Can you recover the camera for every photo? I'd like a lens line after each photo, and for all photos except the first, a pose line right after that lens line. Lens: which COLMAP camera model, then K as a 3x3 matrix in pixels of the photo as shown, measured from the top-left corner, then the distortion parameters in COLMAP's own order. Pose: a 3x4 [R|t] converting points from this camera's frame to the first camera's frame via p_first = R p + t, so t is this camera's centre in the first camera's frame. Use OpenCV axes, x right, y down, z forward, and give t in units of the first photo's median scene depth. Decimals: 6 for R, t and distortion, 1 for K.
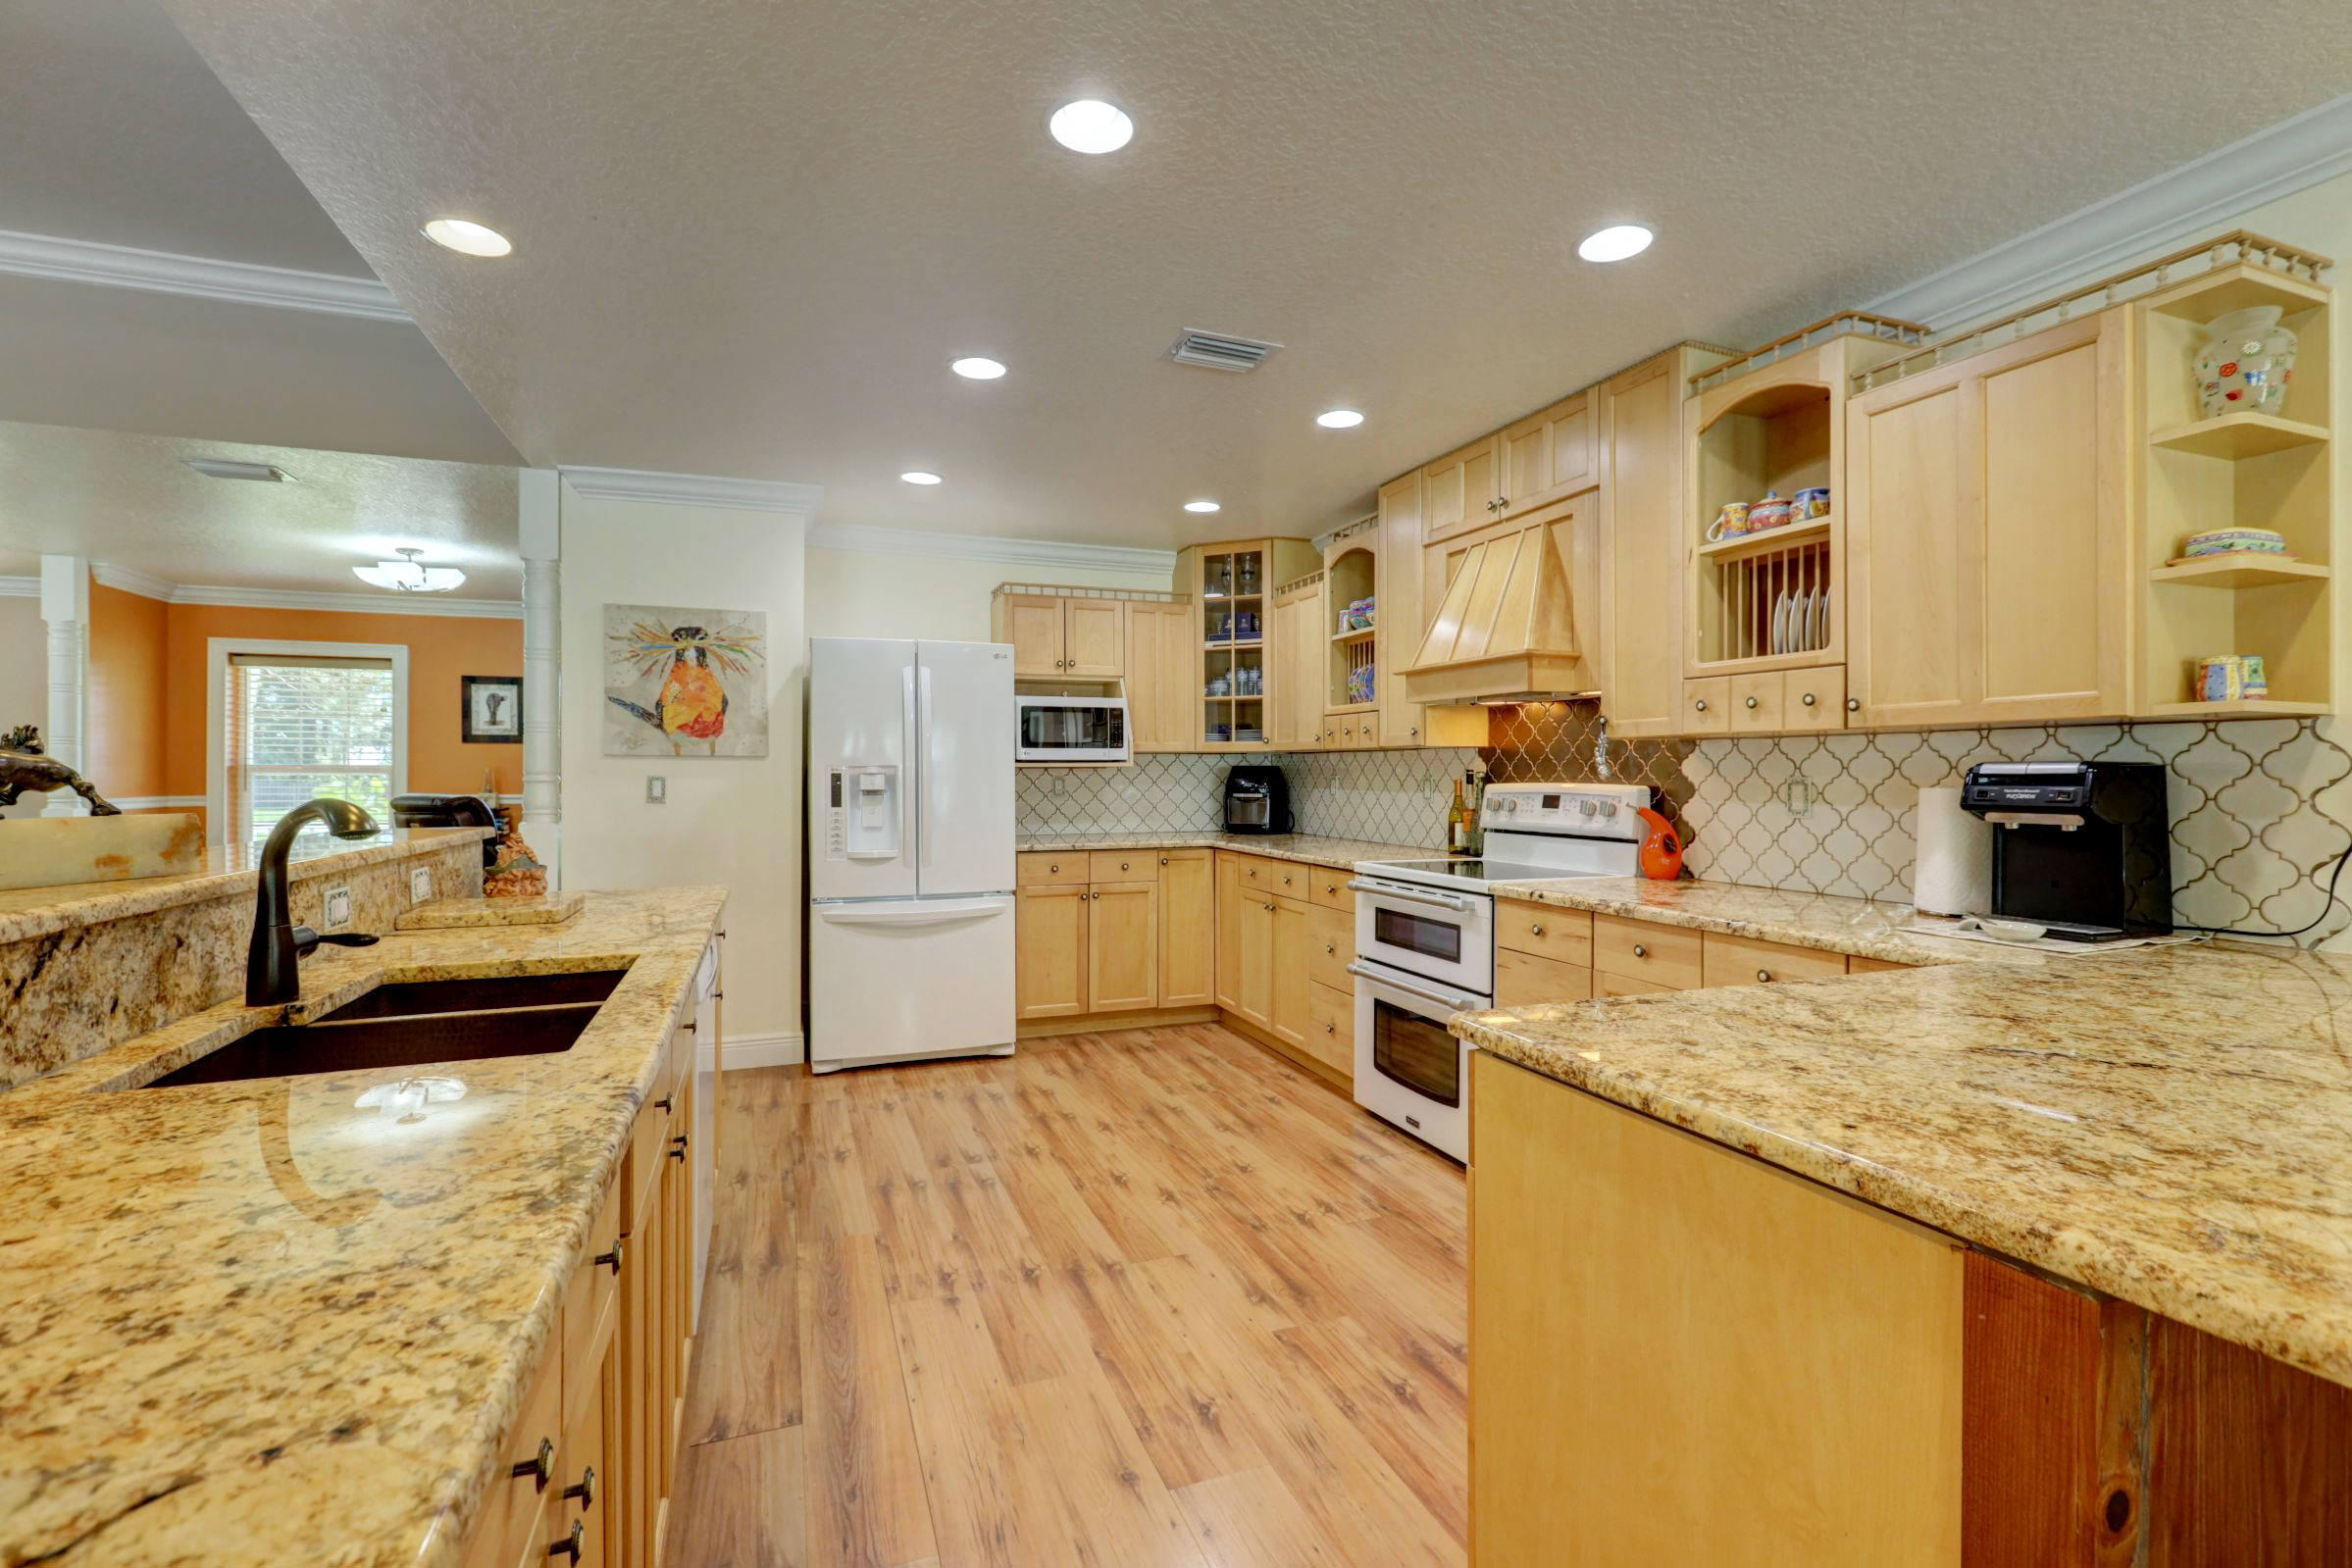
lens RADIAL K [[1052.5, 0, 1172.3], [0, 1052.5, 765.5], [0, 0, 1]] dist [0.002695, 0.000793]
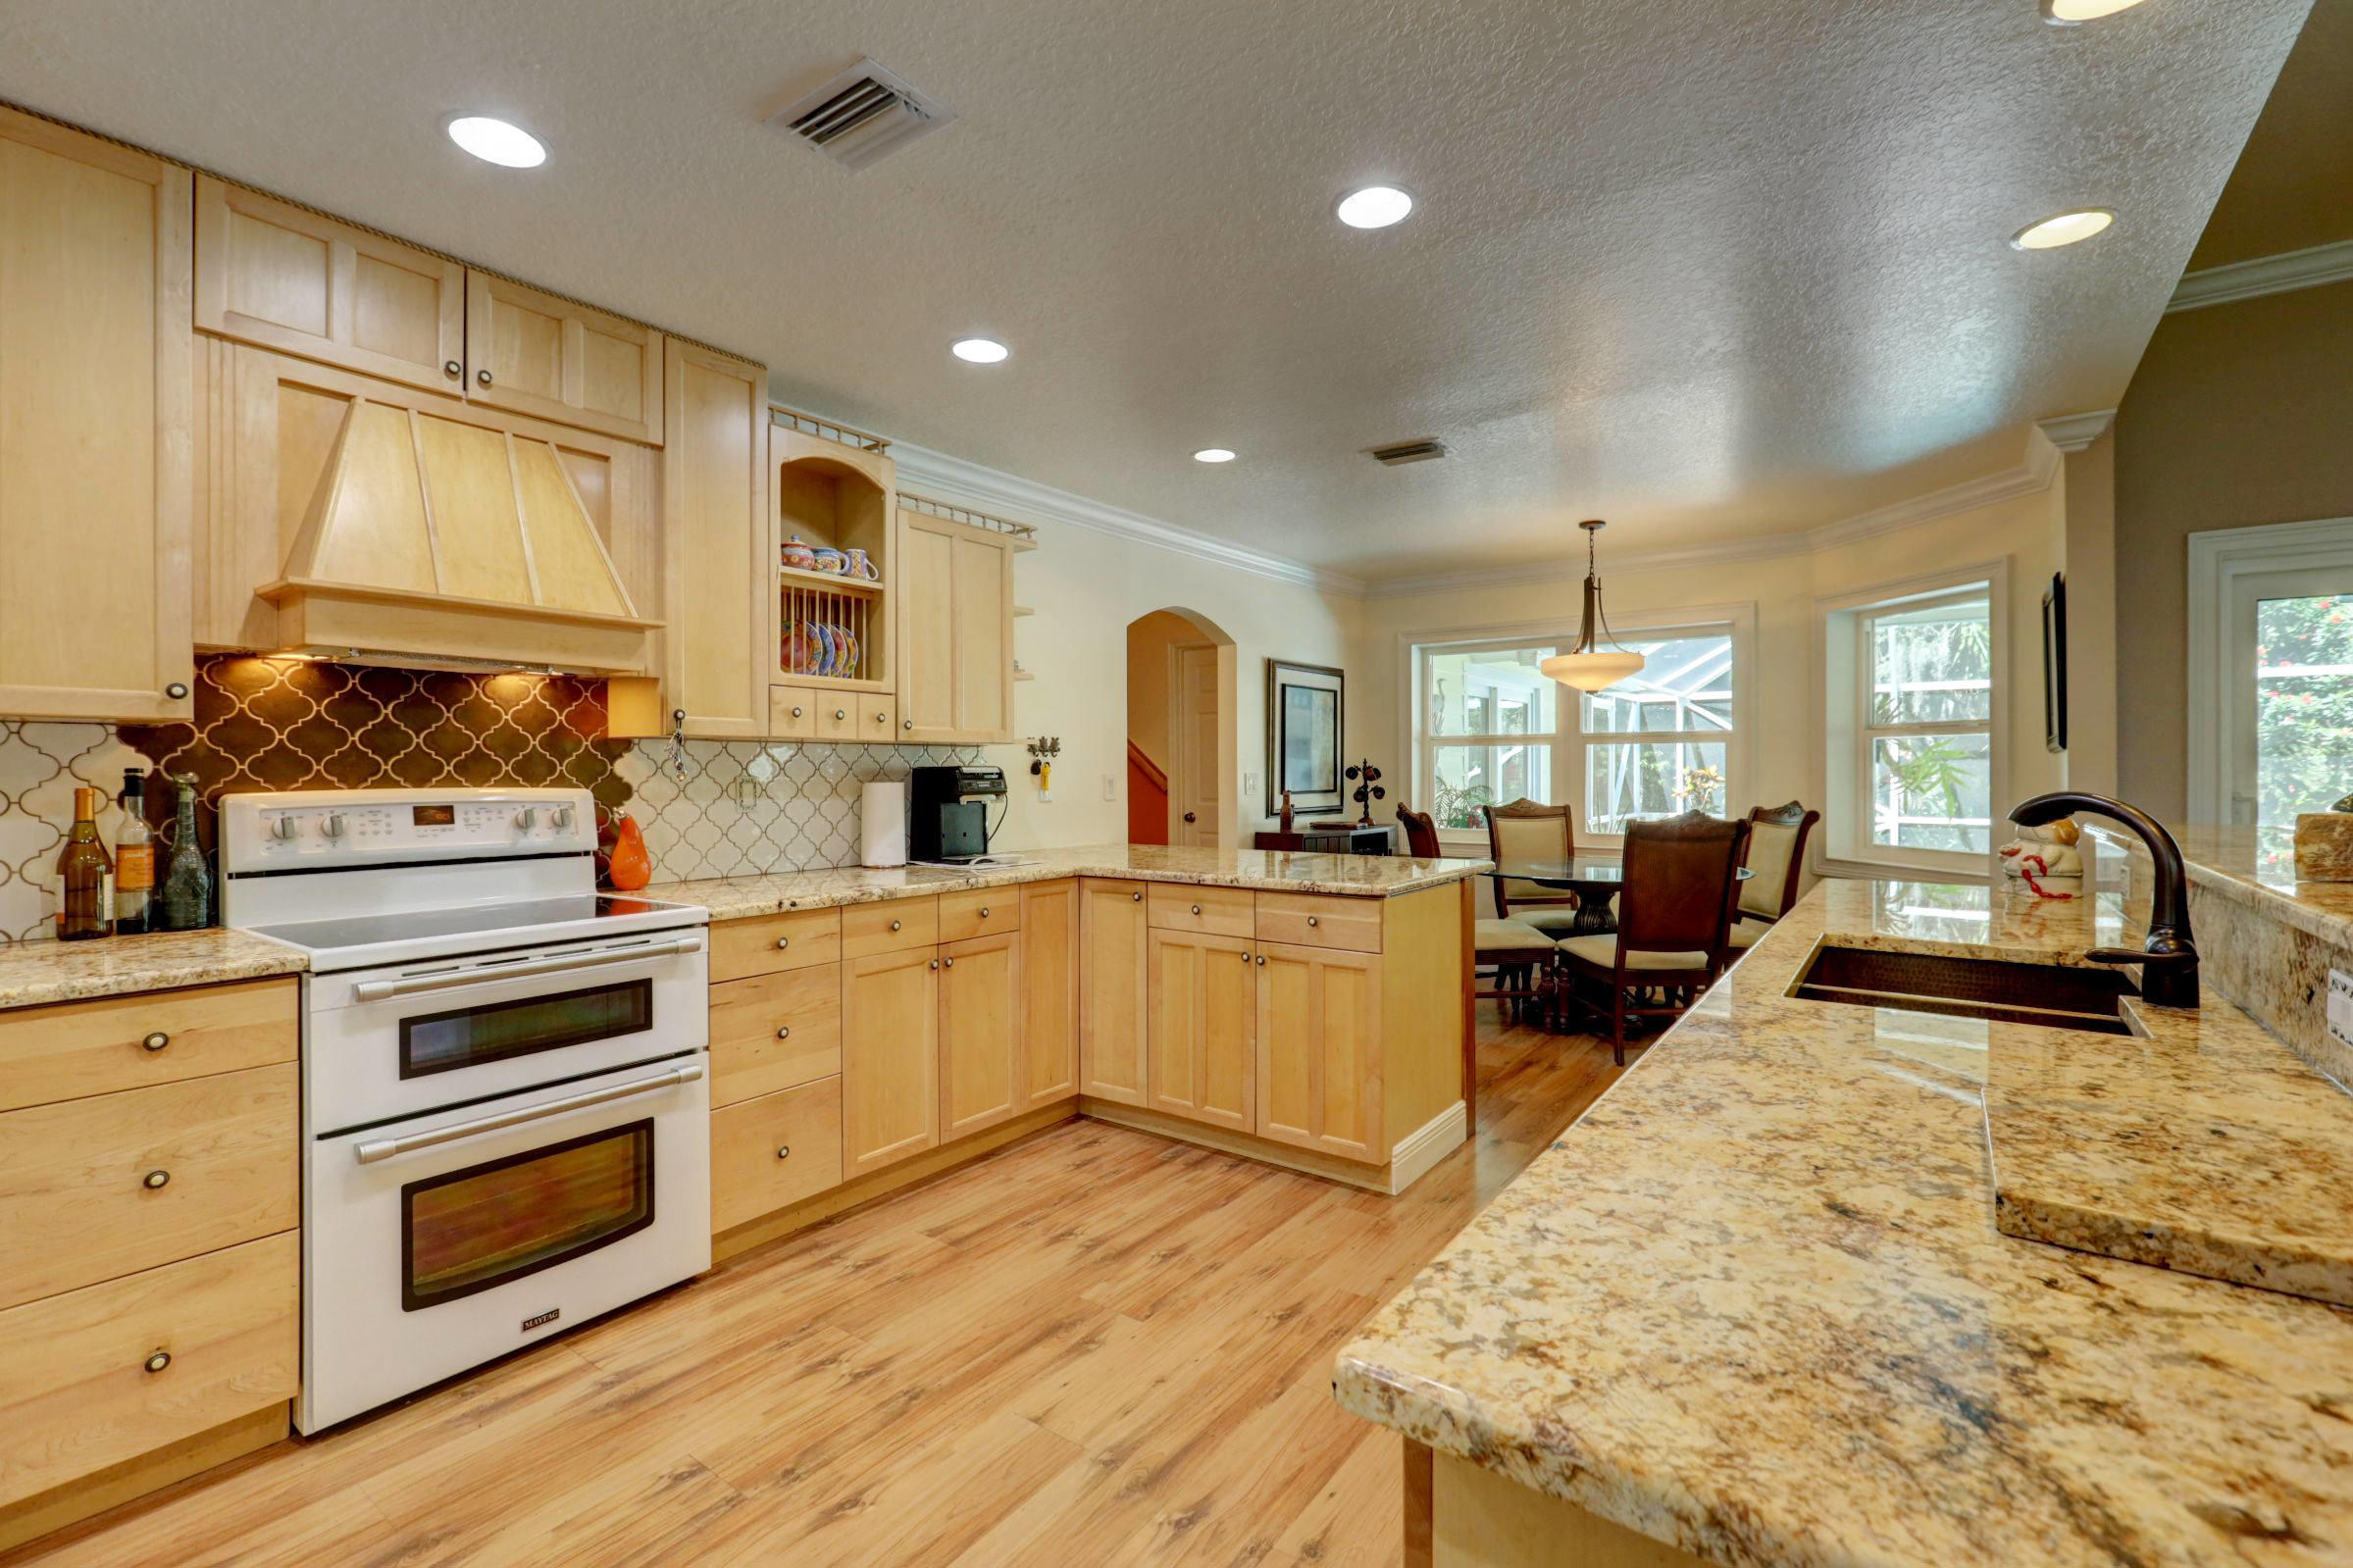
lens RADIAL K [[1052.9, 0, 1173.4], [0, 1052.9, 771.2], [0, 0, 1]] dist [0.002695, 0.000793]
pose [[-0.553098, 0.005372, 0.833099, -0.527912], [-0.000773, 0.999975, -0.006961, 0.010747], [-0.833116, -0.004494, -0.553080, 1.056656]]
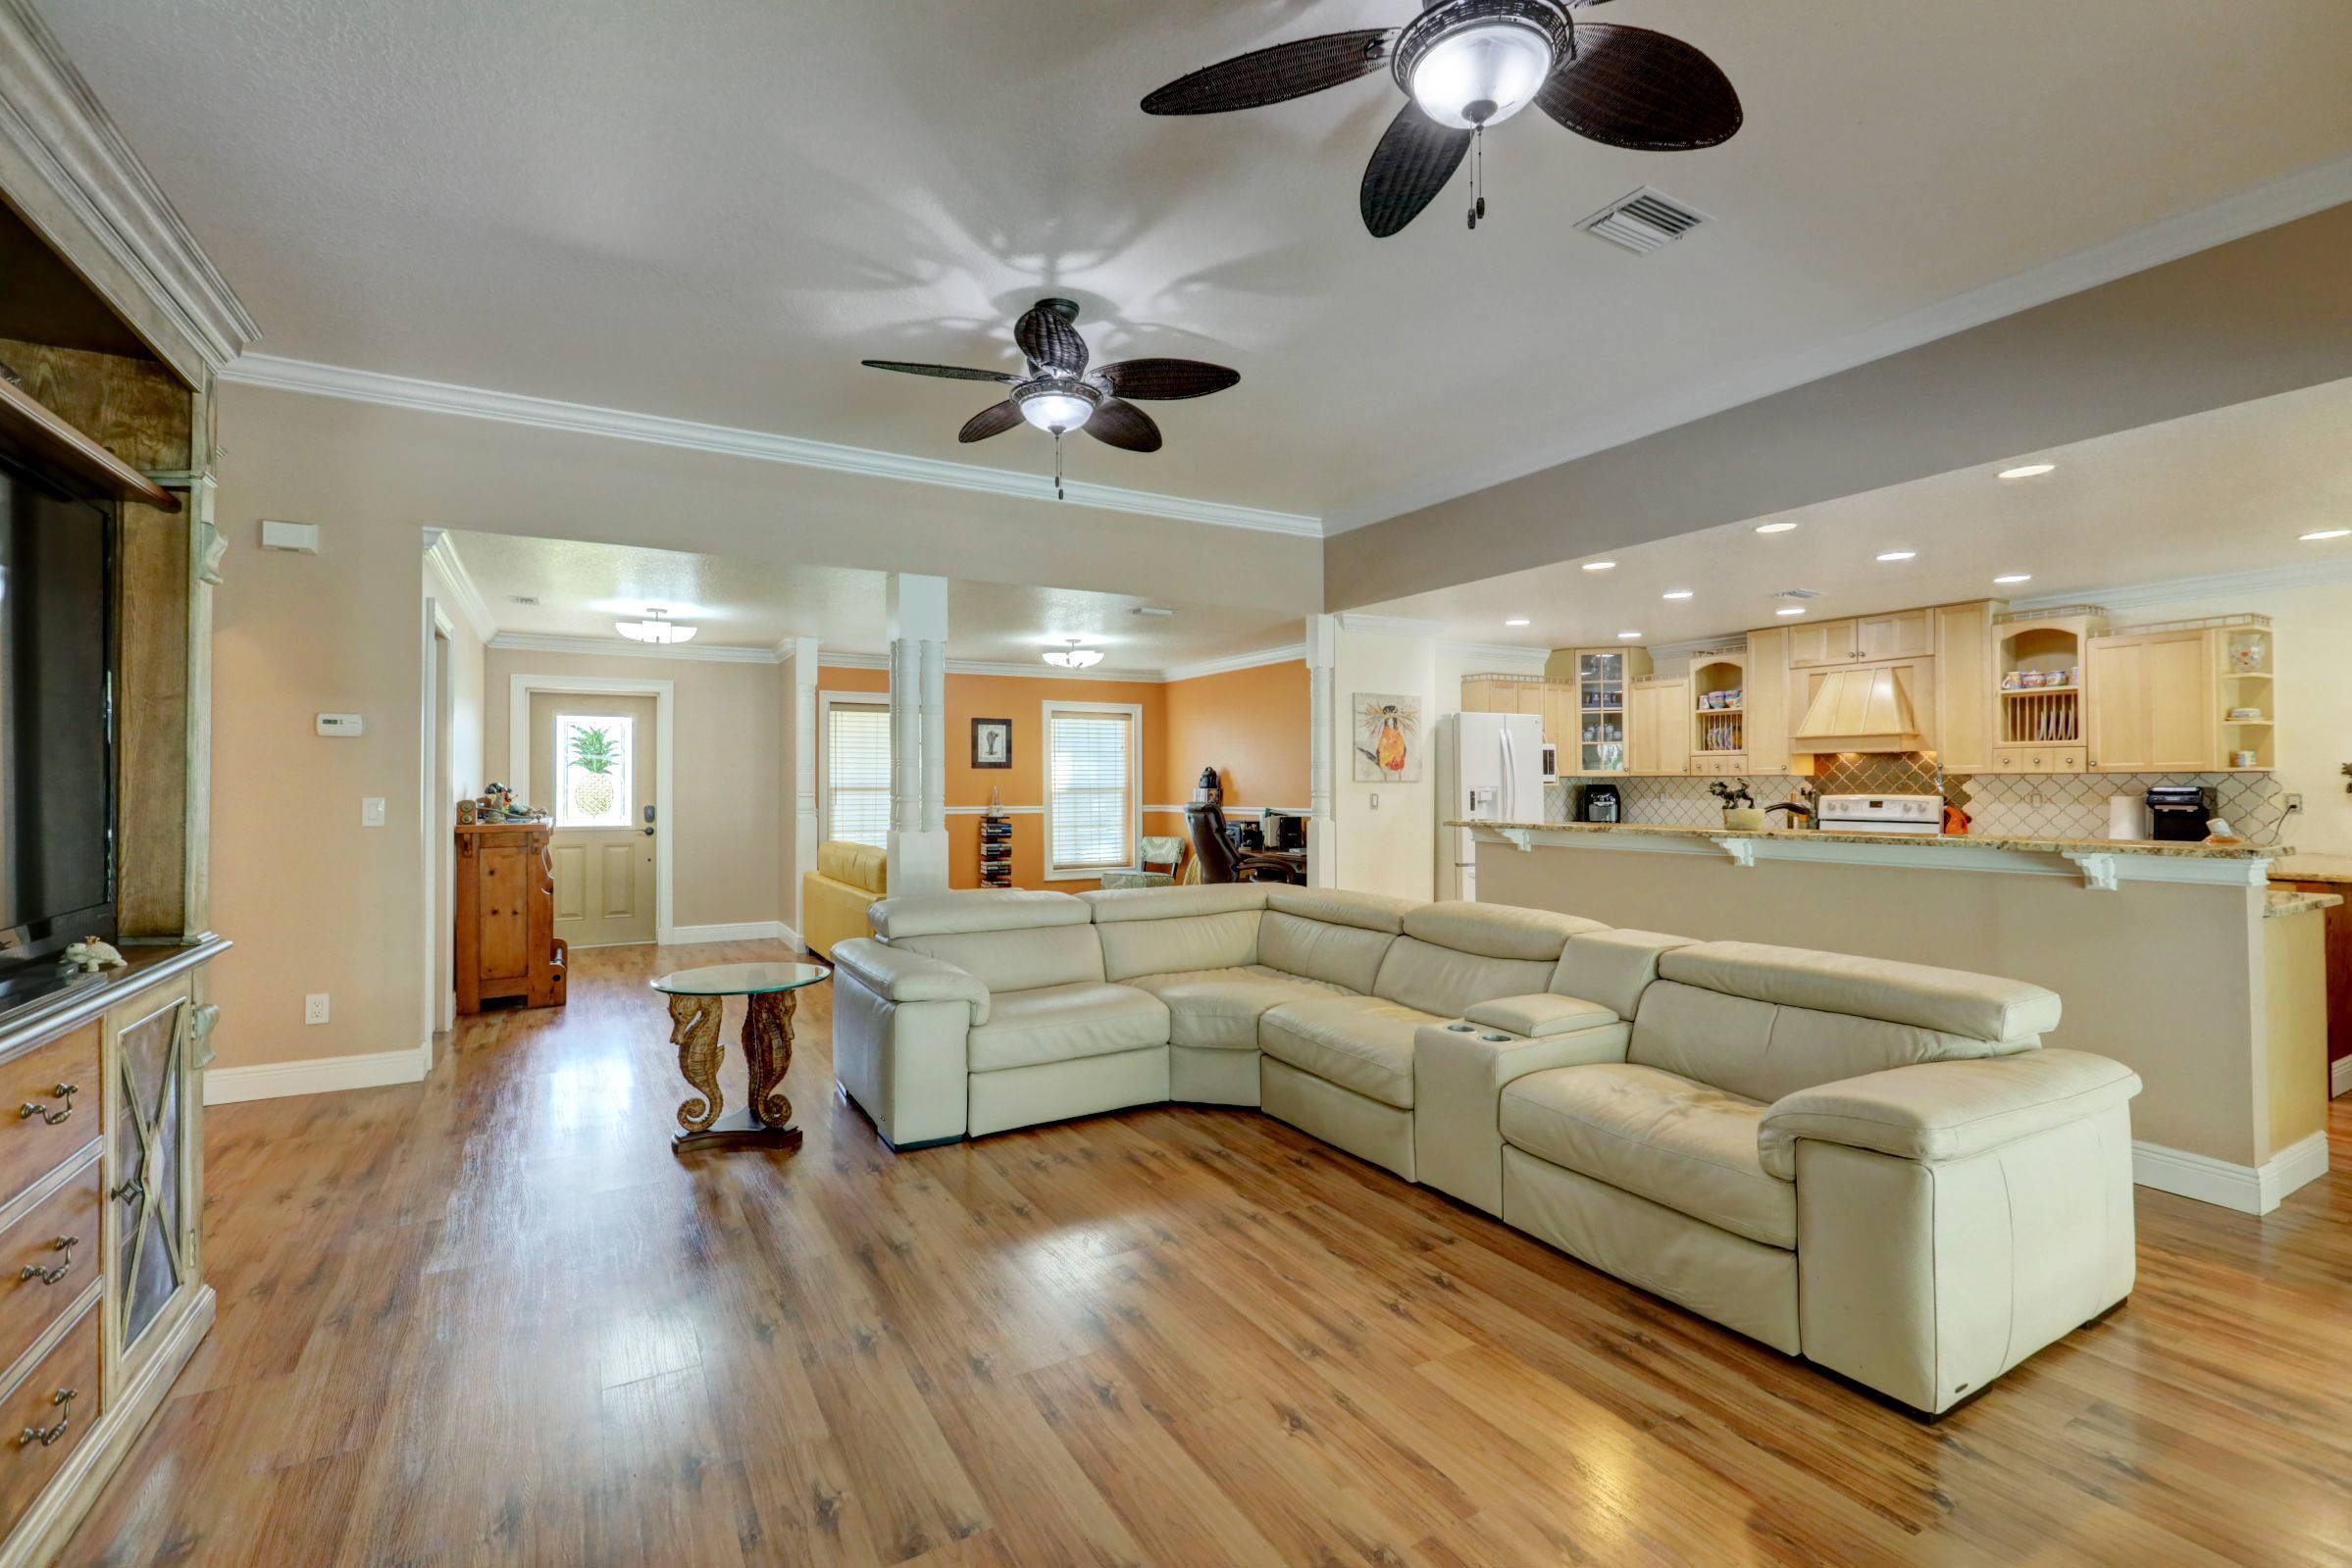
lens RADIAL K [[1052.5, 0, 1176.3], [0, 1052.5, 781.7], [0, 0, 1]] dist [0.002695, 0.000793]
pose [[0.985643, -0.002496, 0.168824, -1.376098], [0.001641, 0.999985, 0.005205, -0.022280], [-0.168835, -0.004853, 0.985632, -0.792380]]
